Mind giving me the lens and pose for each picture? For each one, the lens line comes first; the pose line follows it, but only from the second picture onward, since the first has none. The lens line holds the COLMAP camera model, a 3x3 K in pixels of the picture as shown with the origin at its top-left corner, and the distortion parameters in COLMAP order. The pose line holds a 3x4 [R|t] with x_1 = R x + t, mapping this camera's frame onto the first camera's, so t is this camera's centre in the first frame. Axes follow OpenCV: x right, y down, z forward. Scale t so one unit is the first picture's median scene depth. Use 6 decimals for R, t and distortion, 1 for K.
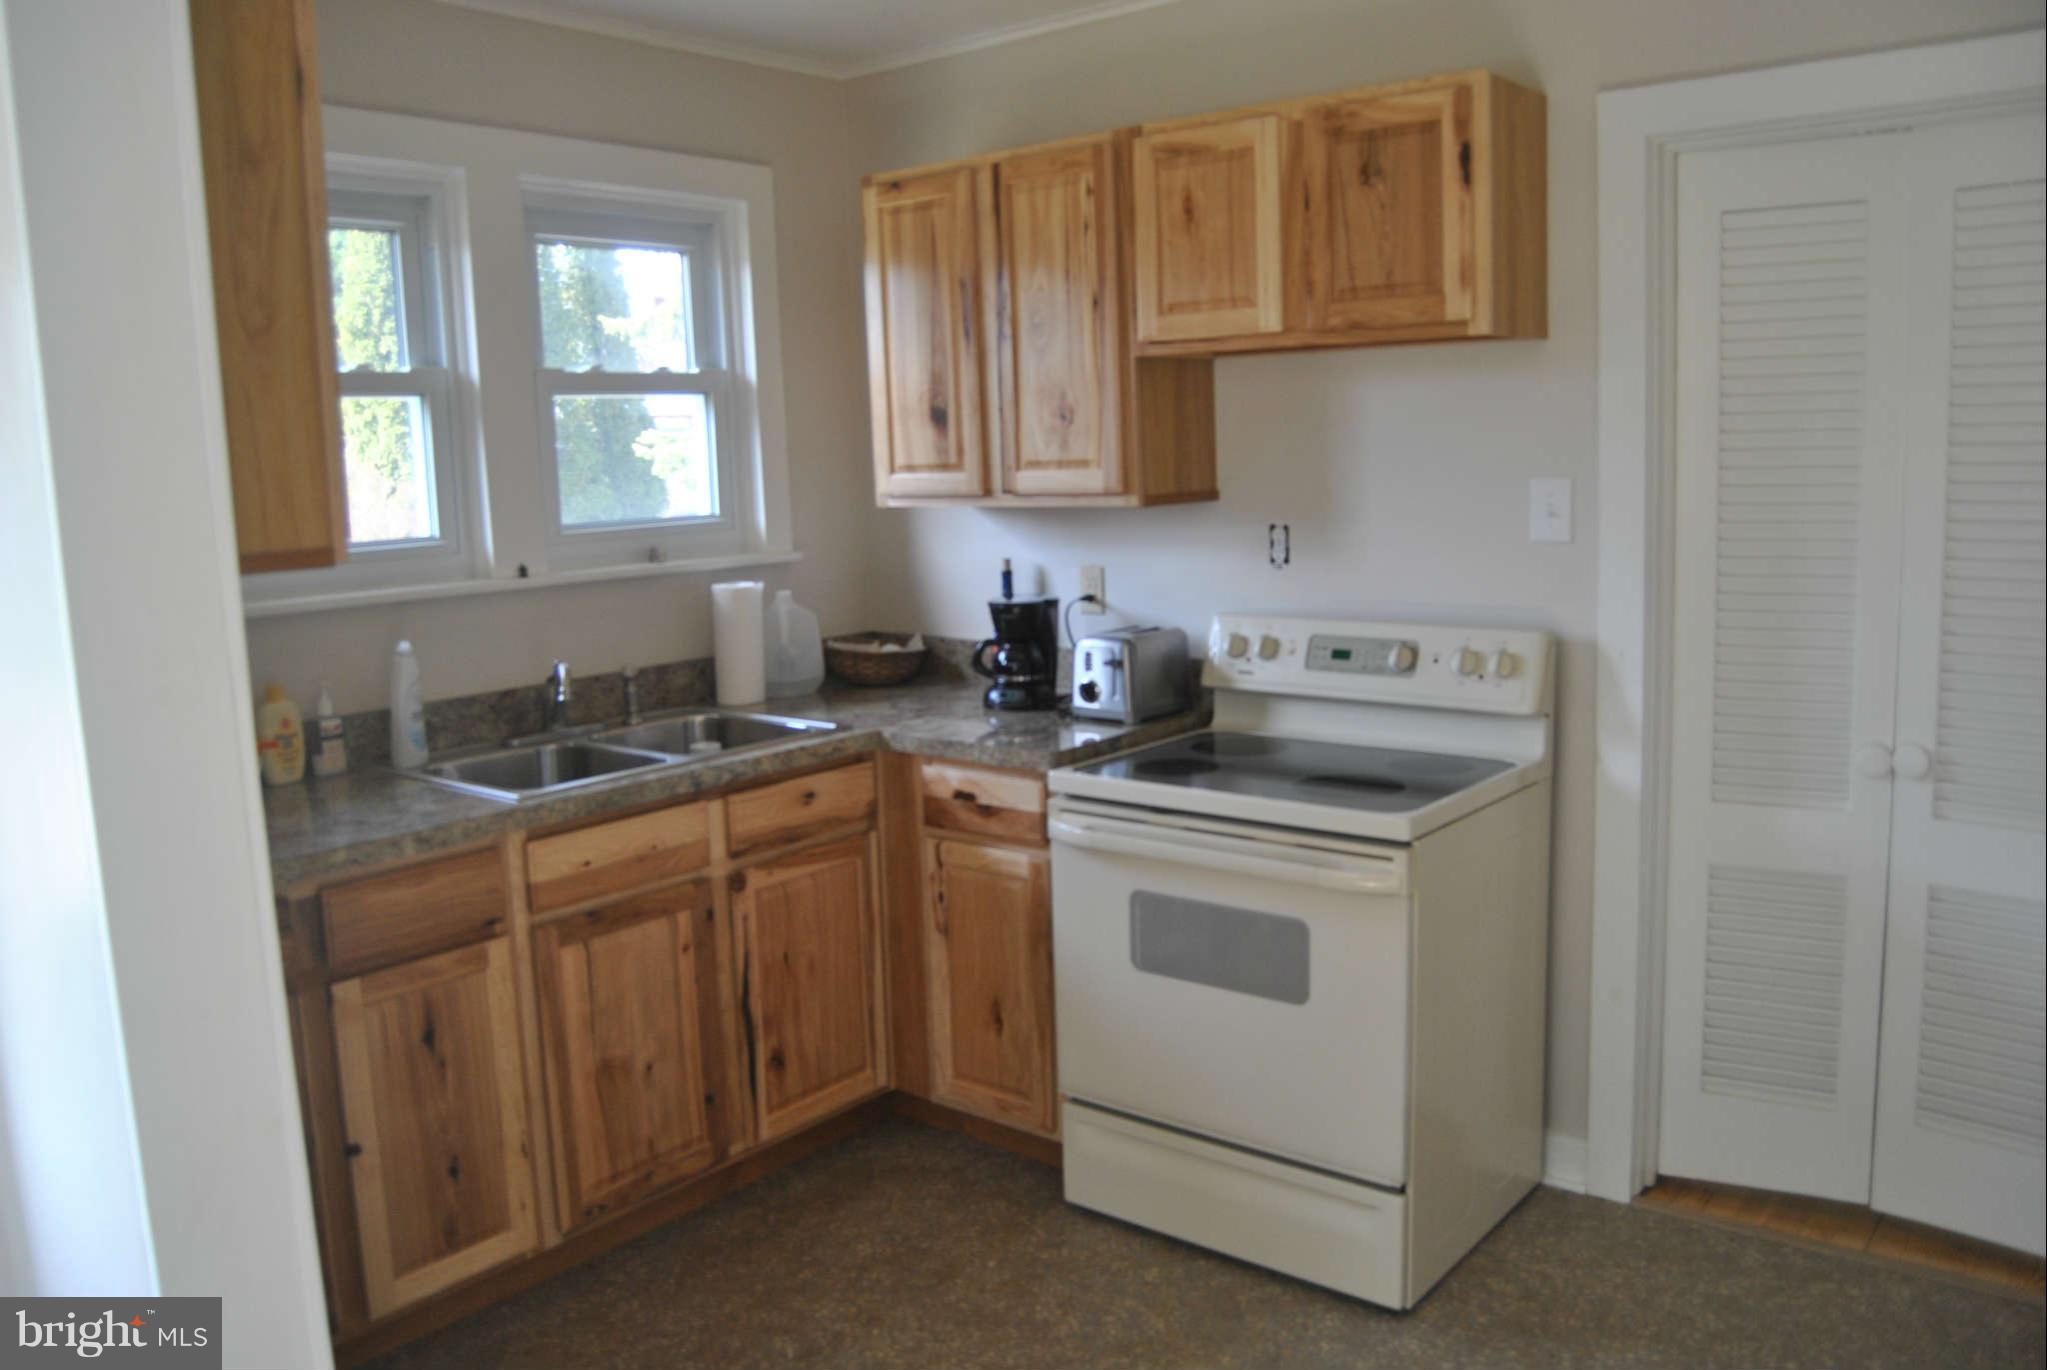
lens RADIAL K [[1635.8, 0, 1037.7], [0, 1635.8, 670.8], [0, 0, 1]] dist [-0.083690, 0.027603]
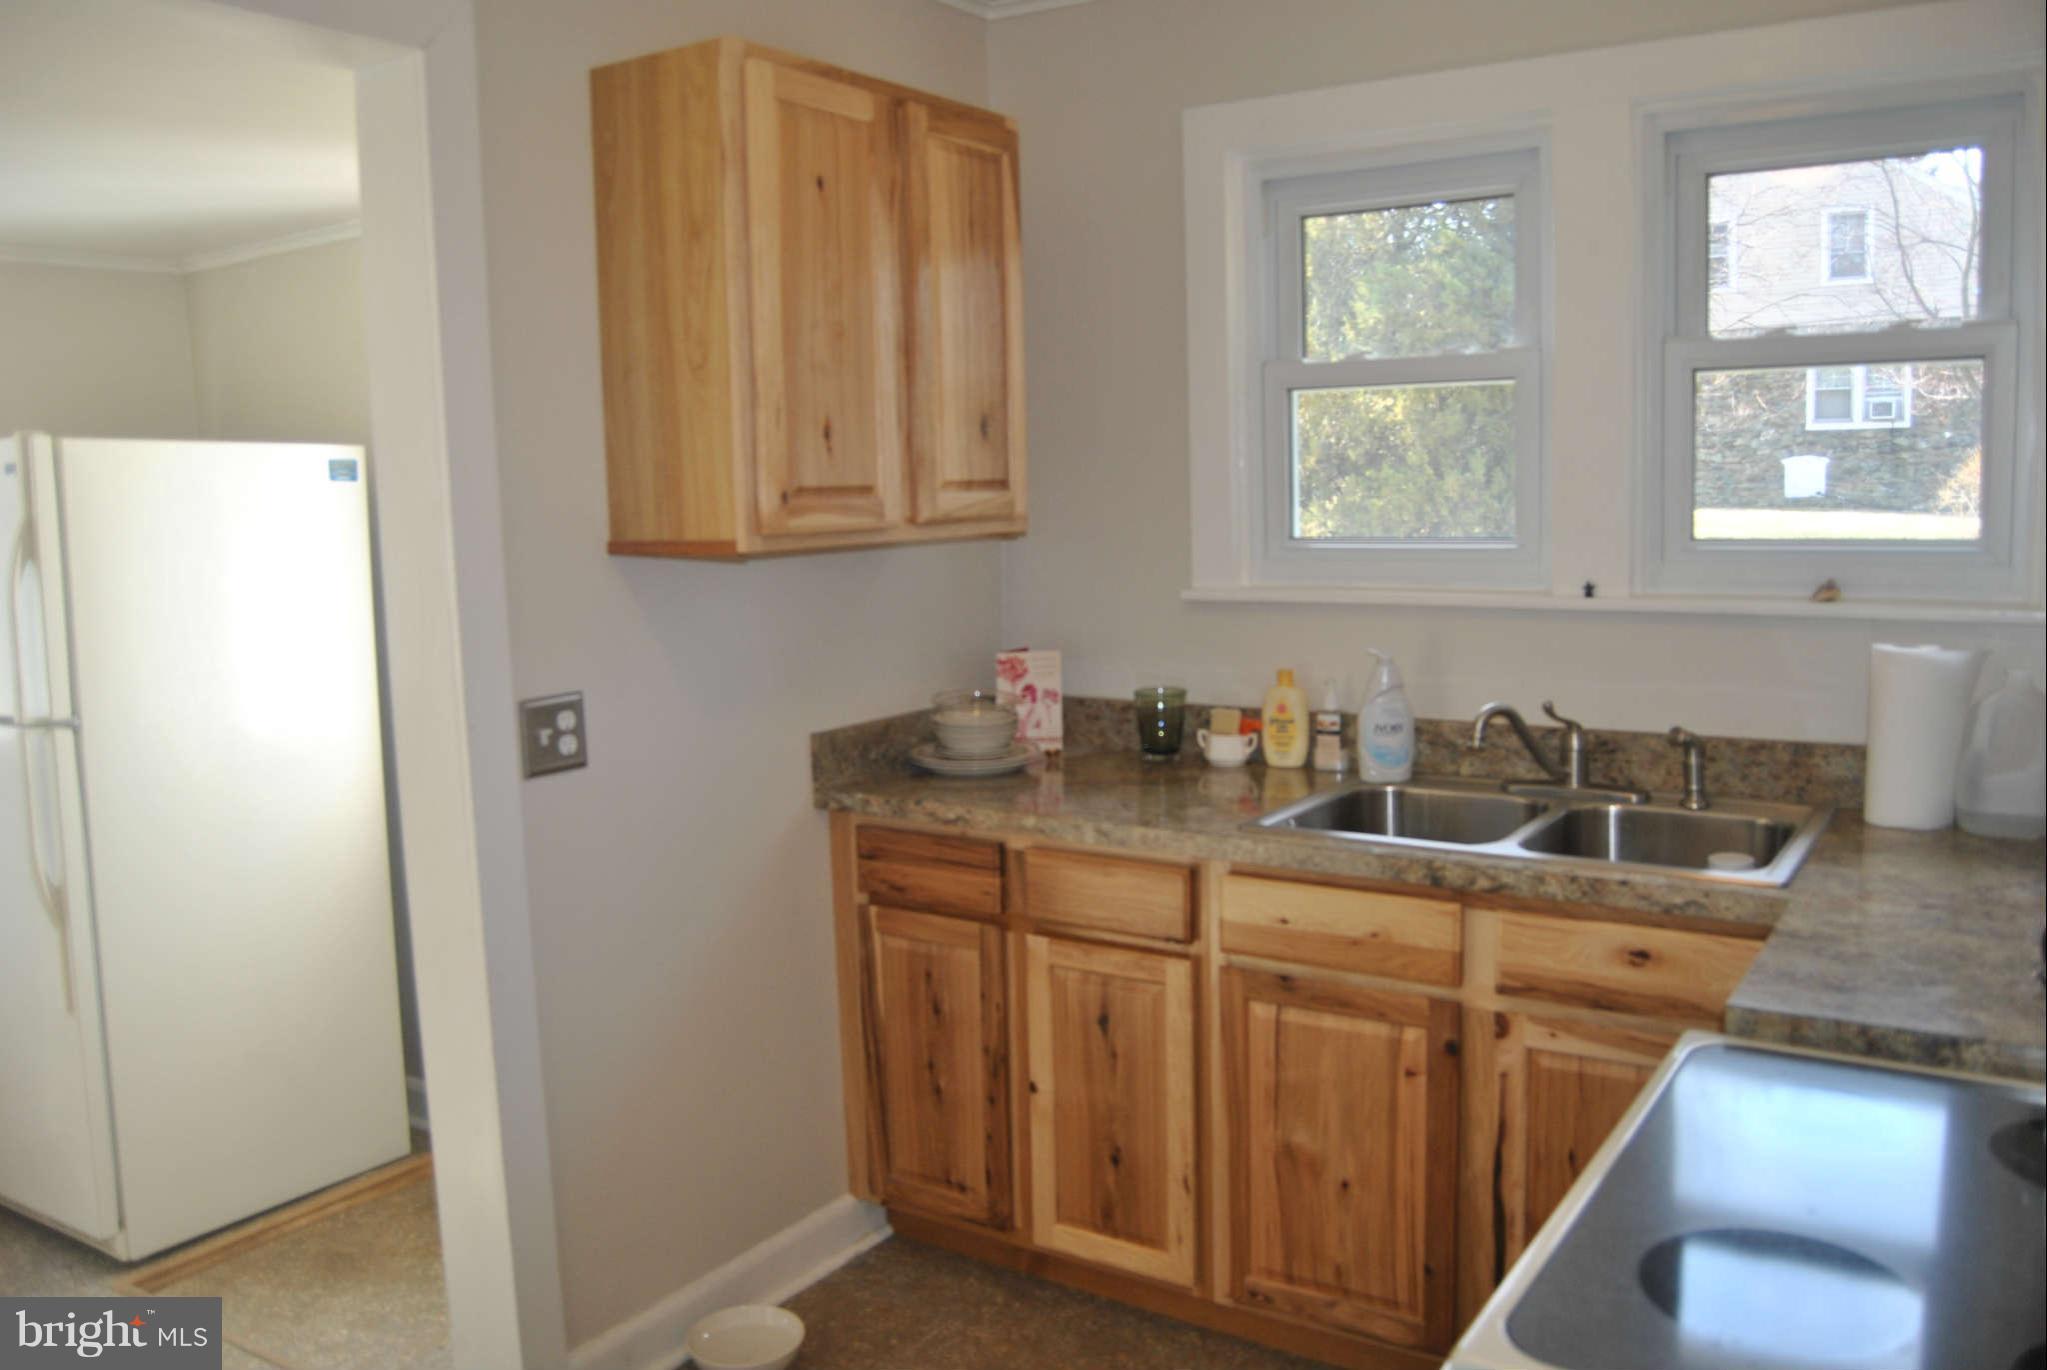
lens RADIAL K [[1635.8, 0, 1037.7], [0, 1635.8, 670.8], [0, 0, 1]] dist [-0.083690, 0.027603]
pose [[0.097315, 0.150439, -0.983818, 0.531350], [-0.118546, 0.983225, 0.138623, -0.115431], [0.988168, 0.103138, 0.113516, 0.718756]]
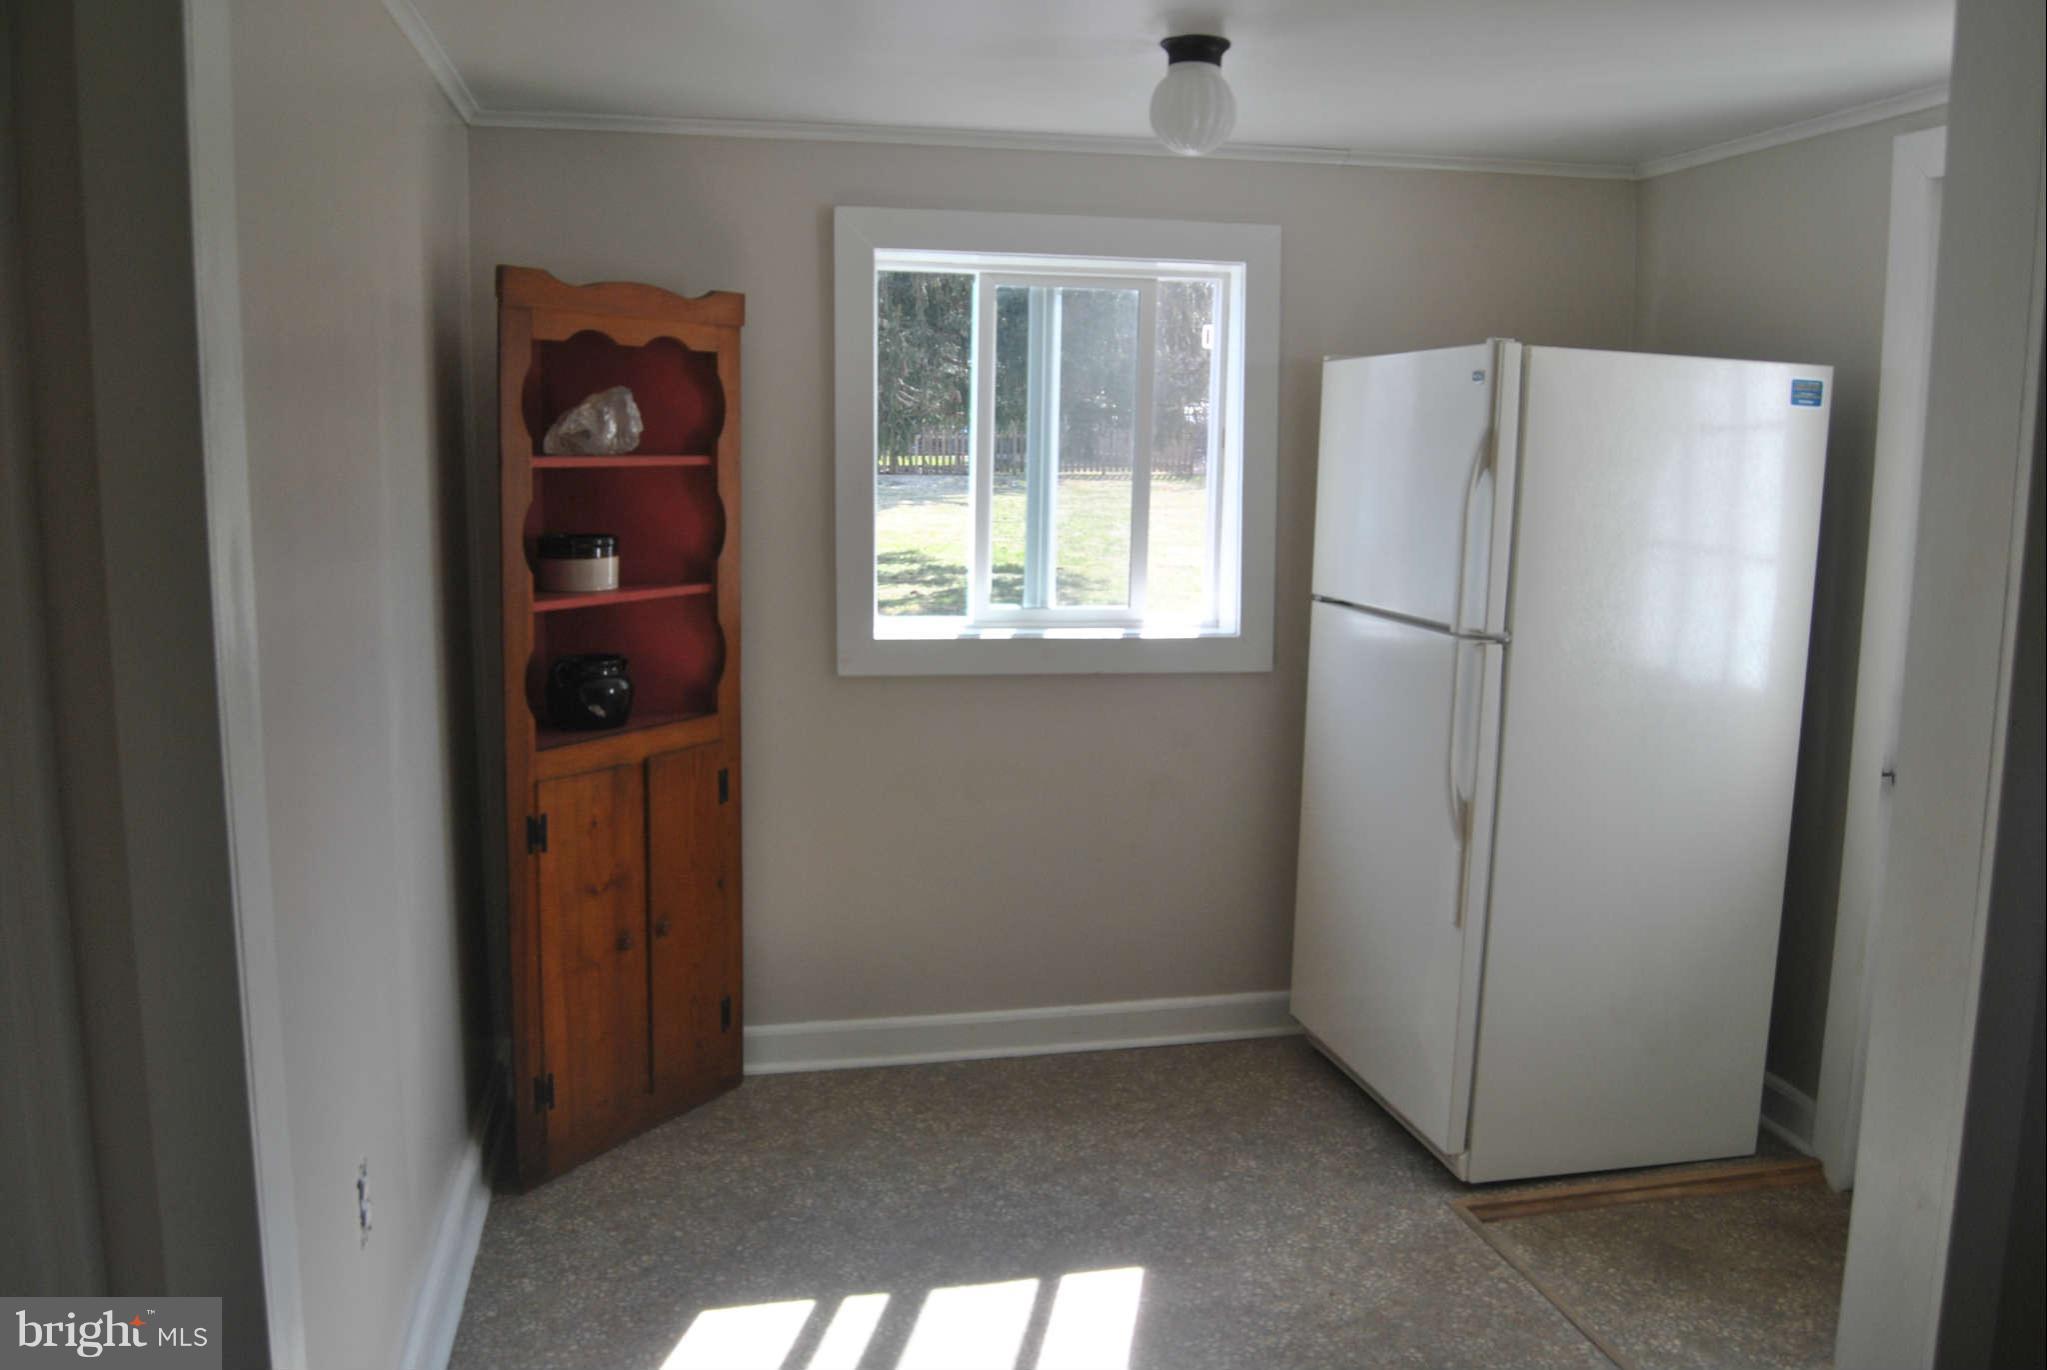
lens RADIAL K [[1635.8, 0, 1037.7], [0, 1635.8, 670.8], [0, 0, 1]] dist [-0.083690, 0.027603]
pose [[-0.627890, 0.149315, -0.763845, 0.383499], [-0.101055, 0.957477, 0.270235, -0.082180], [0.771713, 0.246868, -0.586101, 0.537310]]
